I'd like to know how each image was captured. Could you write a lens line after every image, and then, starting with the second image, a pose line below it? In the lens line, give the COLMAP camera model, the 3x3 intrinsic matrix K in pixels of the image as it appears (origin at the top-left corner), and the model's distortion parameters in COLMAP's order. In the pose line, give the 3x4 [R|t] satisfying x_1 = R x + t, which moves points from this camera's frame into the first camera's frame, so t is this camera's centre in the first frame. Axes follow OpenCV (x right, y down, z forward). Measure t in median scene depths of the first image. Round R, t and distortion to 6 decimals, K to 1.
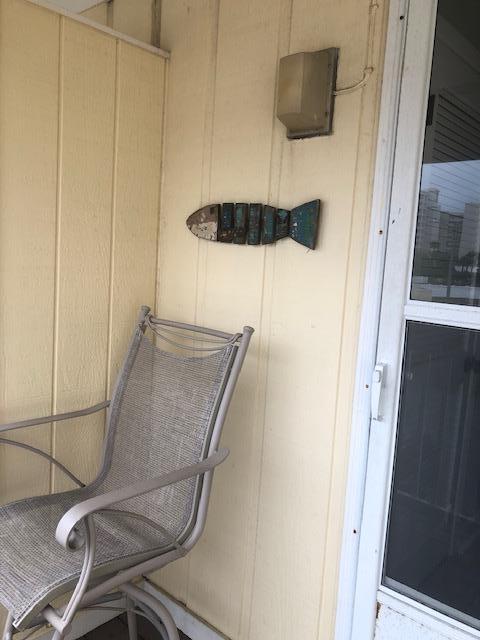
lens RADIAL K [[523.7, 0, 240.0], [0, 523.7, 320.0], [0, 0, 1]] dist [0.003804, -0.009196]
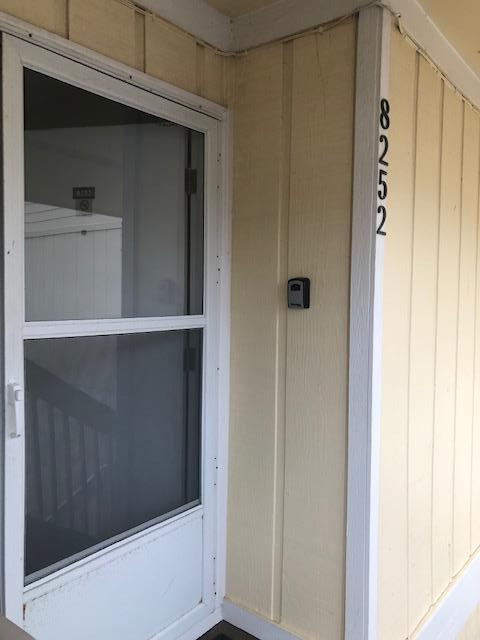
lens RADIAL K [[523.7, 0, 240.0], [0, 523.7, 320.0], [0, 0, 1]] dist [0.003804, -0.009196]
pose [[-0.067864, -0.101368, 0.992532, -0.832583], [0.103146, 0.988781, 0.108037, -0.117228], [-0.992348, 0.109708, -0.056647, 0.598240]]
